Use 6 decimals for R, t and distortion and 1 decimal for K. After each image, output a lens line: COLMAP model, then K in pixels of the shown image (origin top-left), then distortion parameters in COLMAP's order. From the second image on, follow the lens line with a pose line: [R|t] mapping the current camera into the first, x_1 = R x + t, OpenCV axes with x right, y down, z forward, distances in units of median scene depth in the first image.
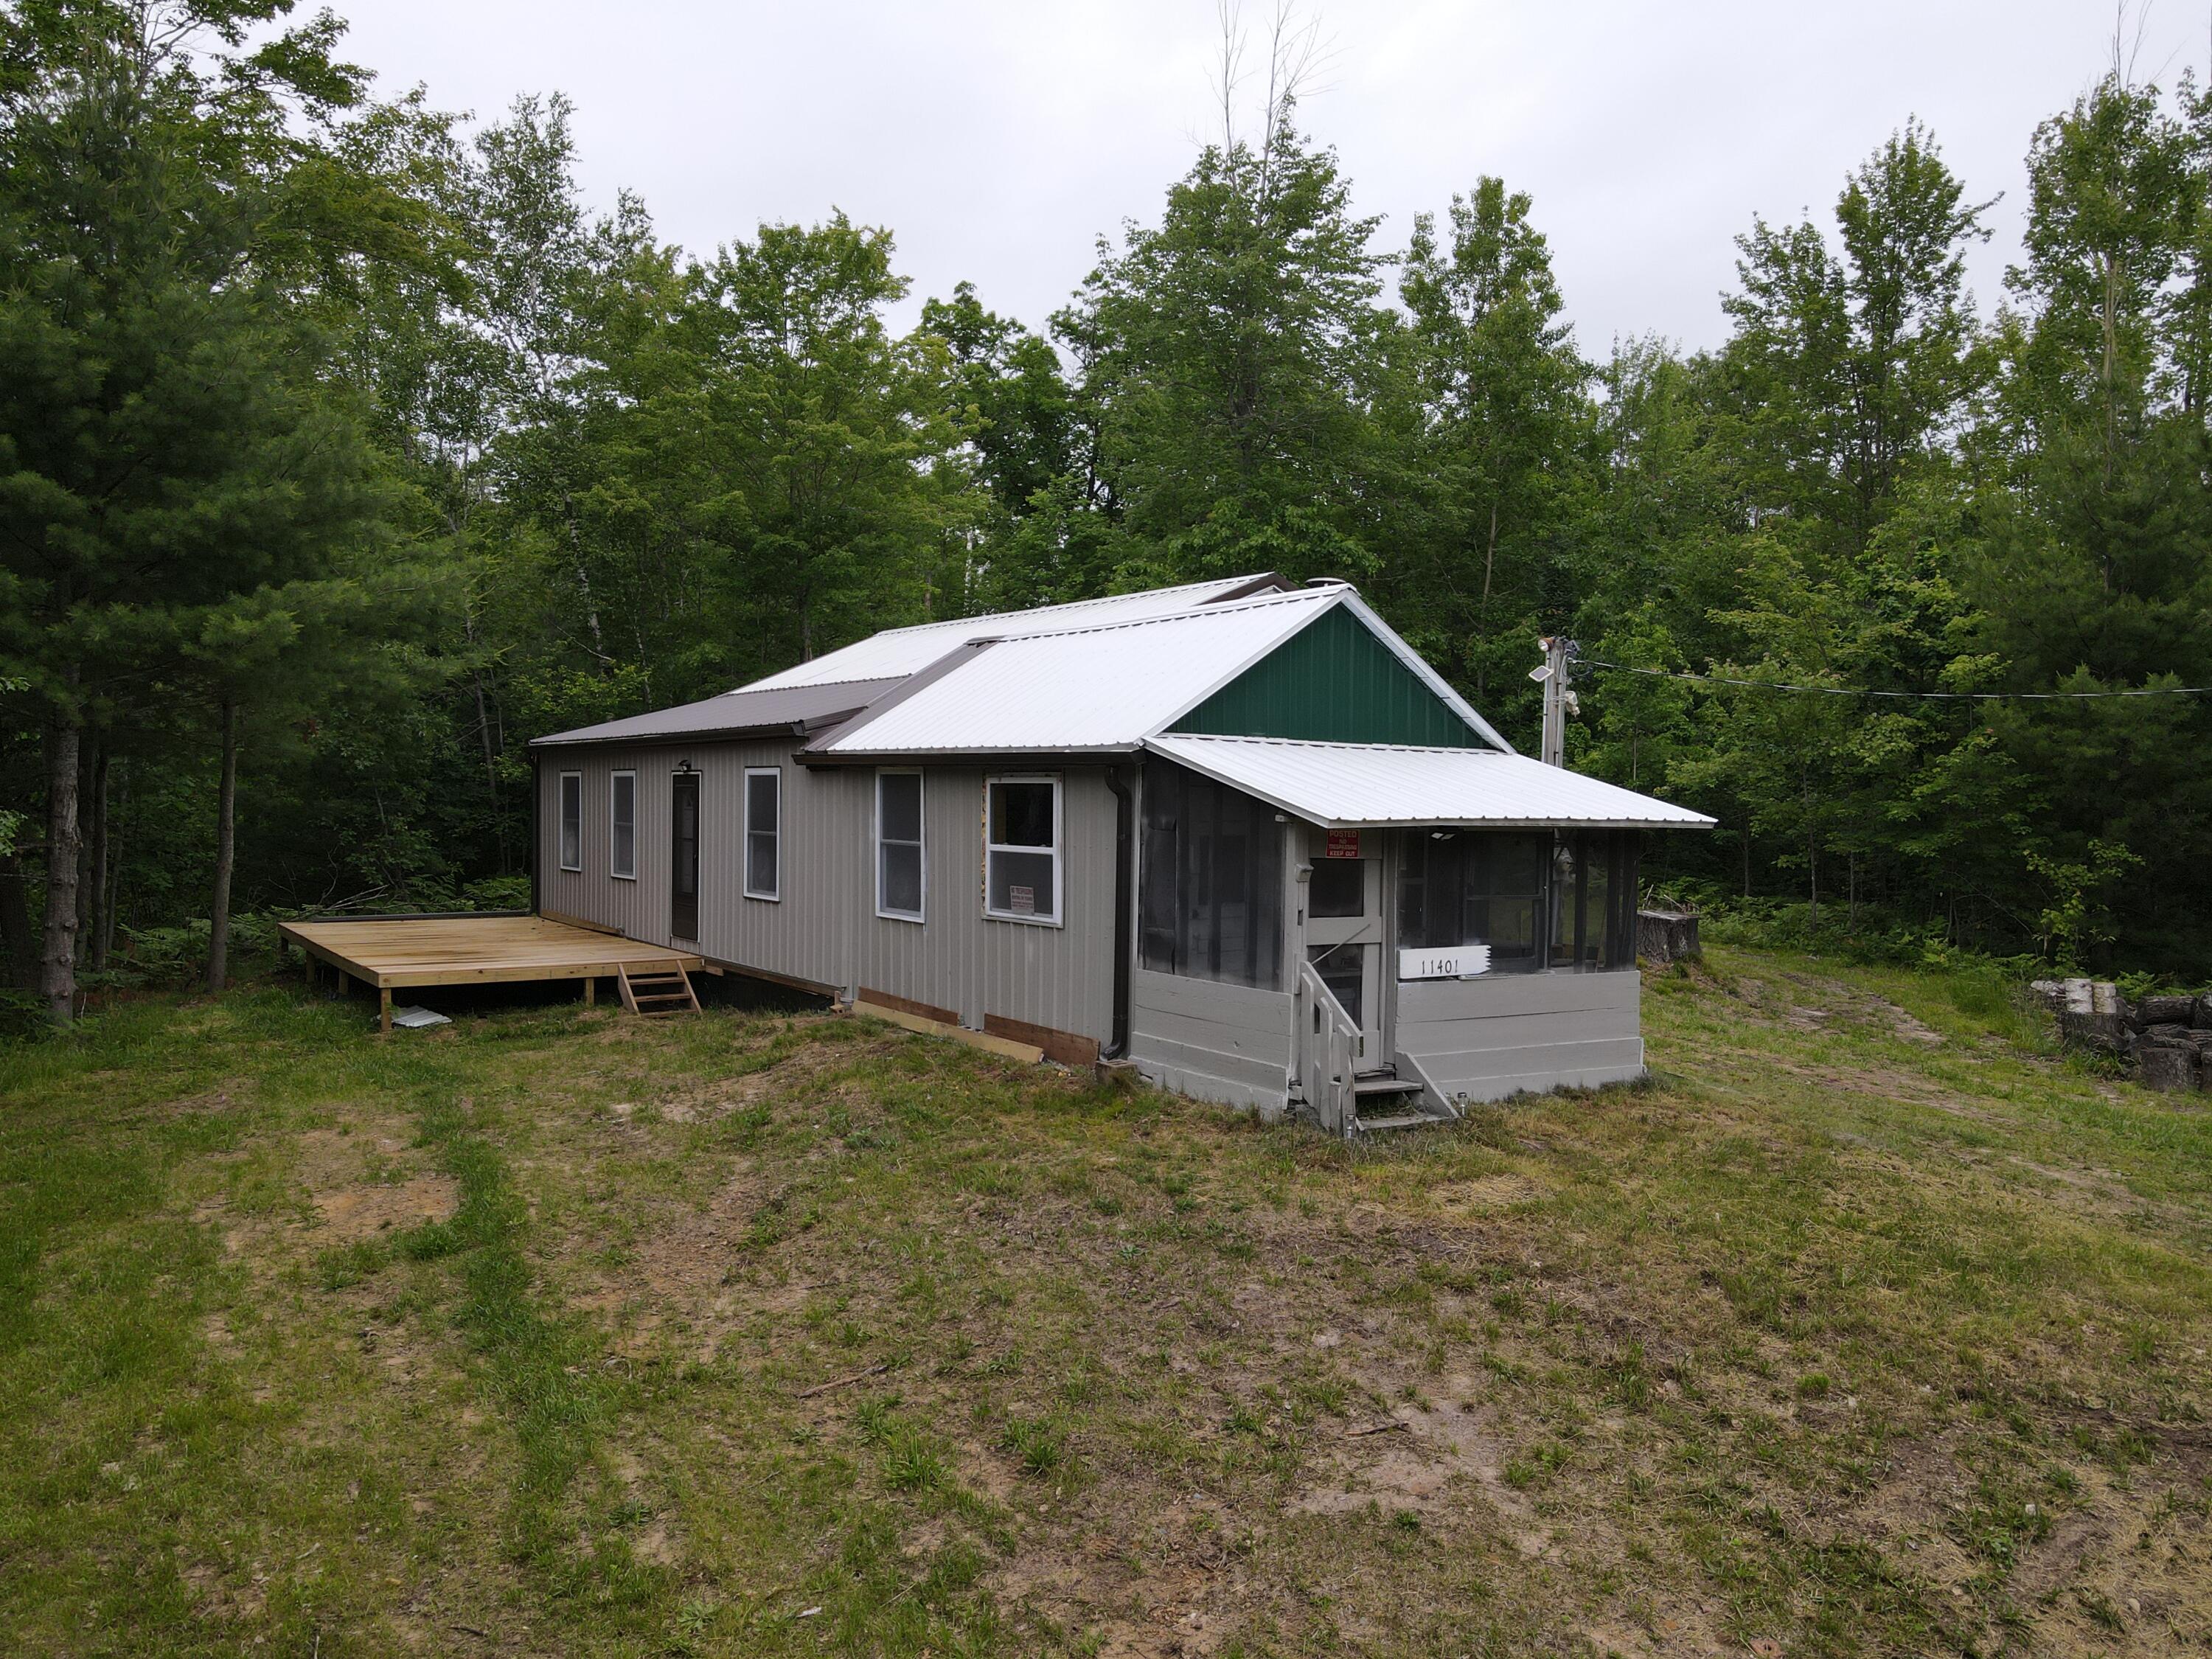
lens RADIAL K [[1626.0, 0, 1102.0], [0, 1626.0, 832.4], [0, 0, 1]] dist [-0.000684, 0.033692]
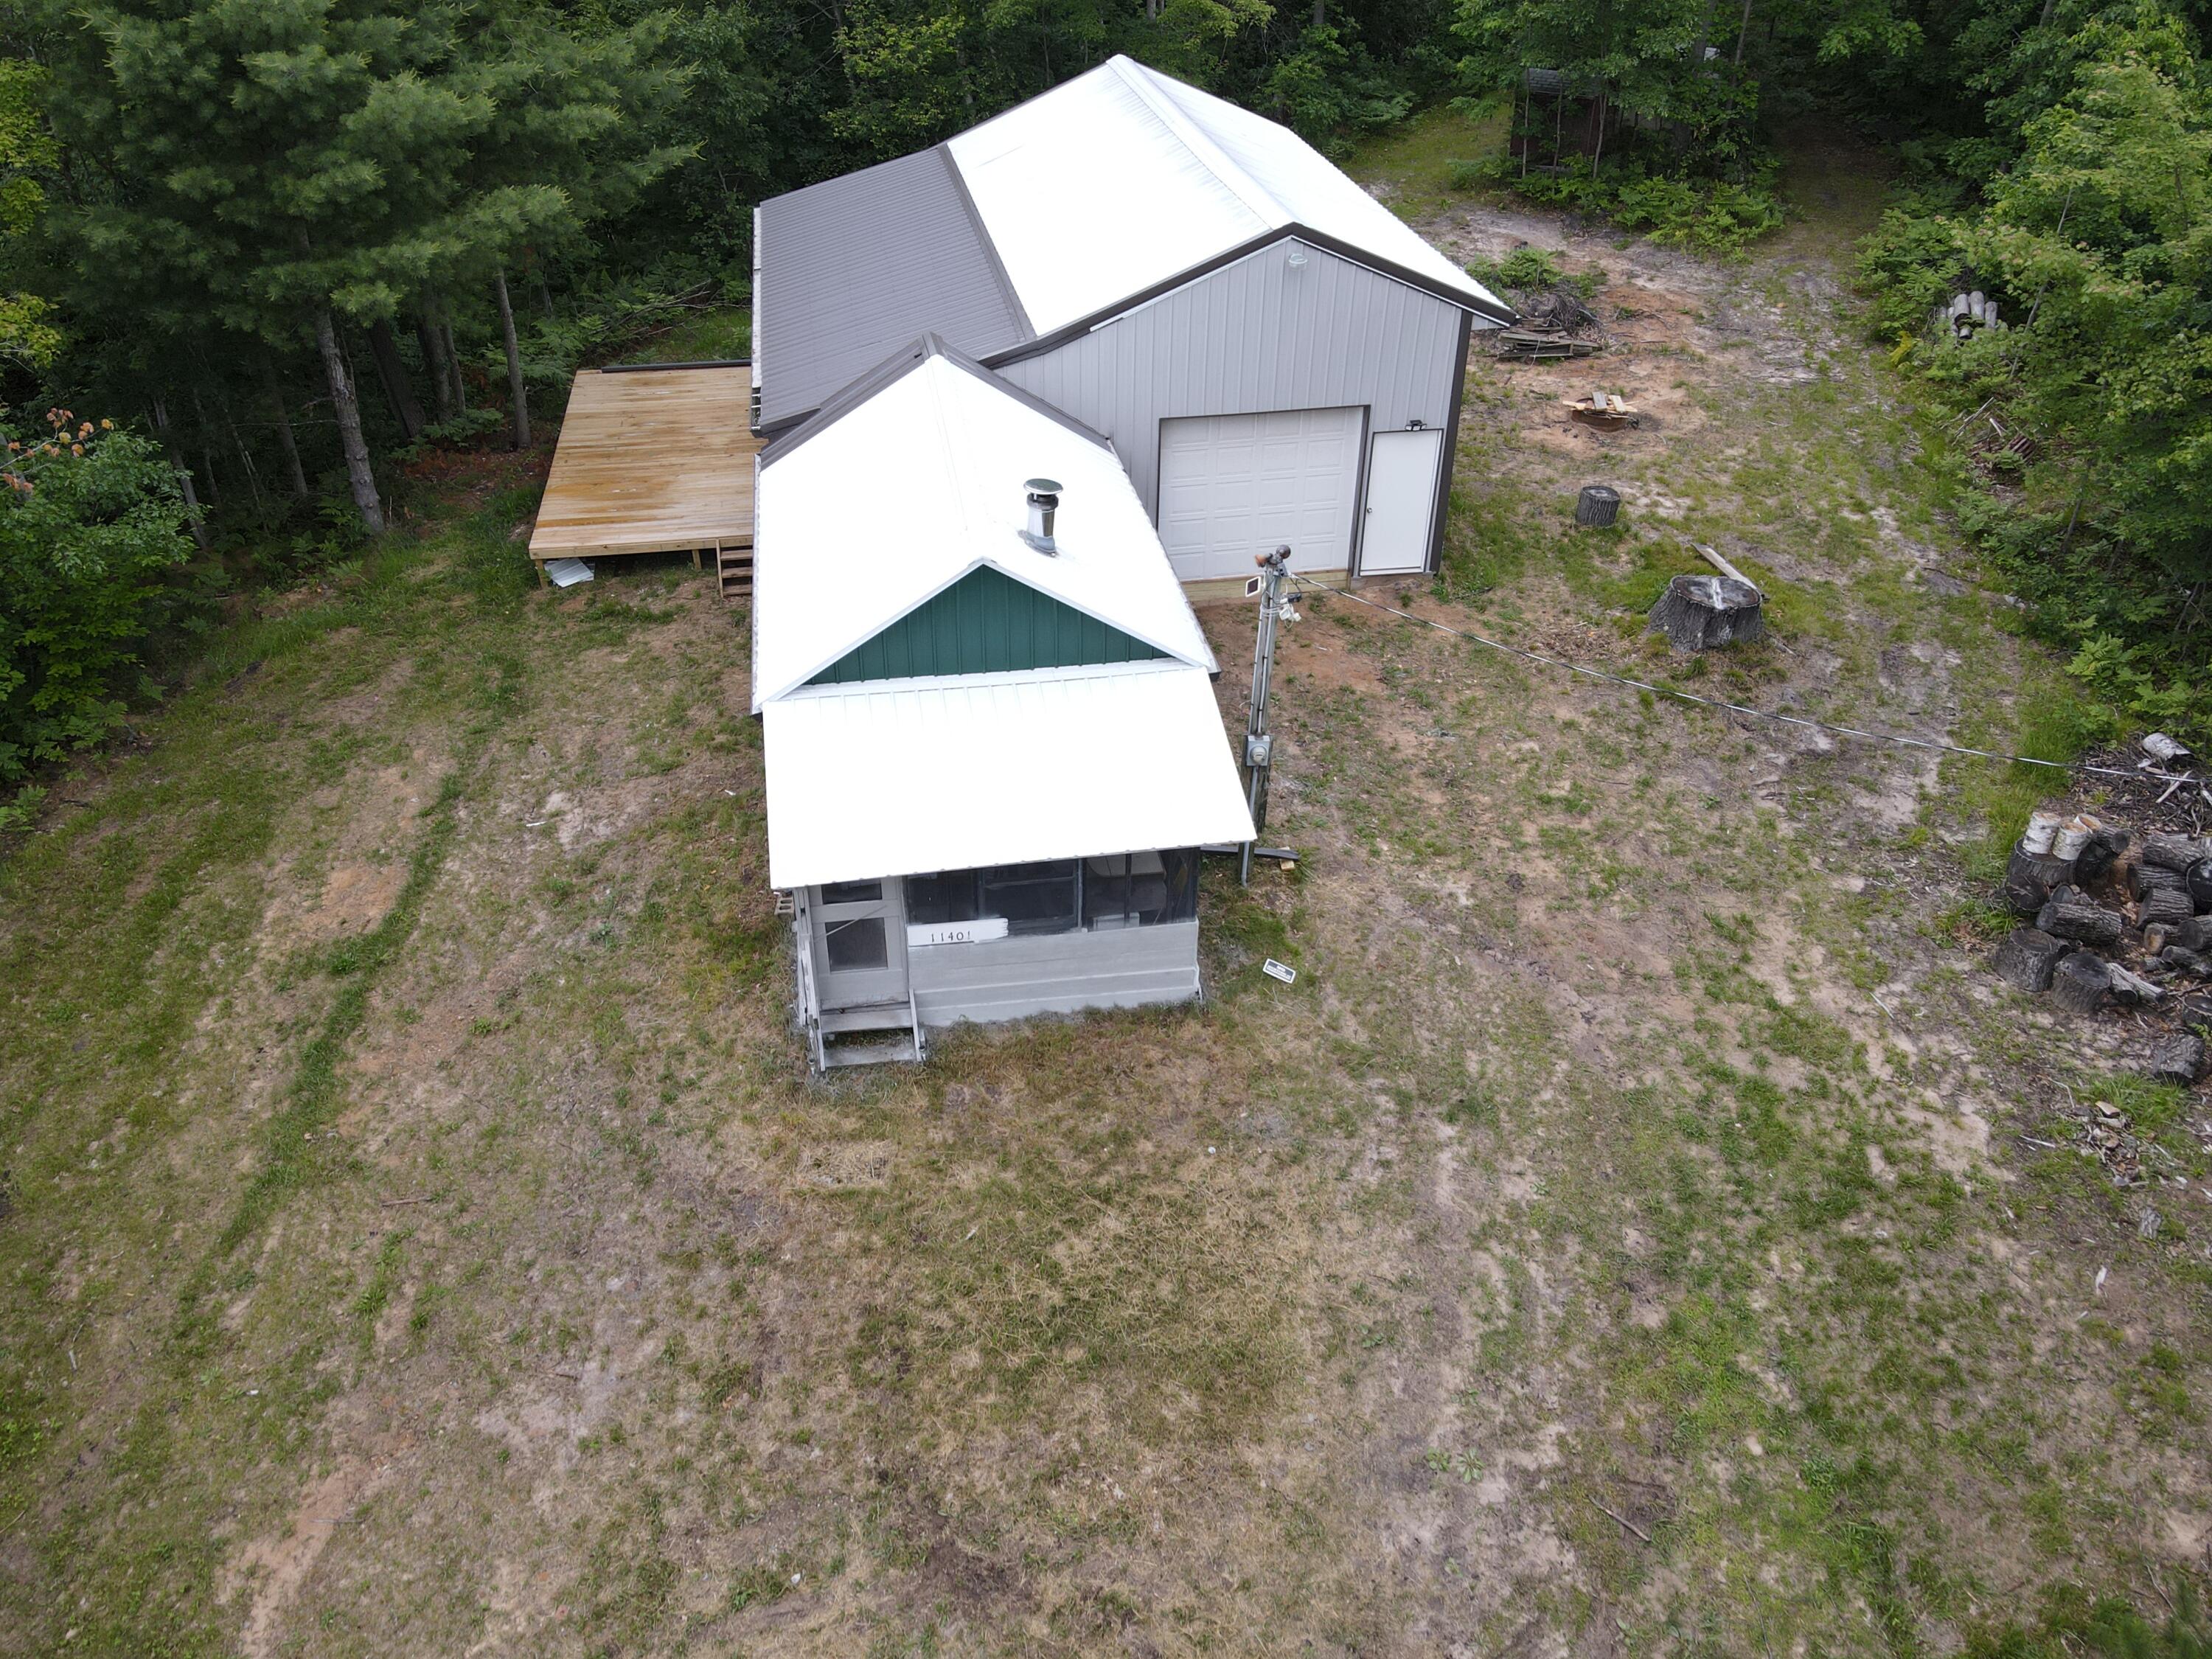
lens RADIAL K [[1626.0, 0, 1102.0], [0, 1626.0, 832.4], [0, 0, 1]] dist [-0.000684, 0.033692]
pose [[0.906695, 0.236316, -0.349370, 0.546731], [-0.002013, 0.830723, 0.556682, -0.511102], [0.421783, -0.504037, 0.753688, 0.104386]]
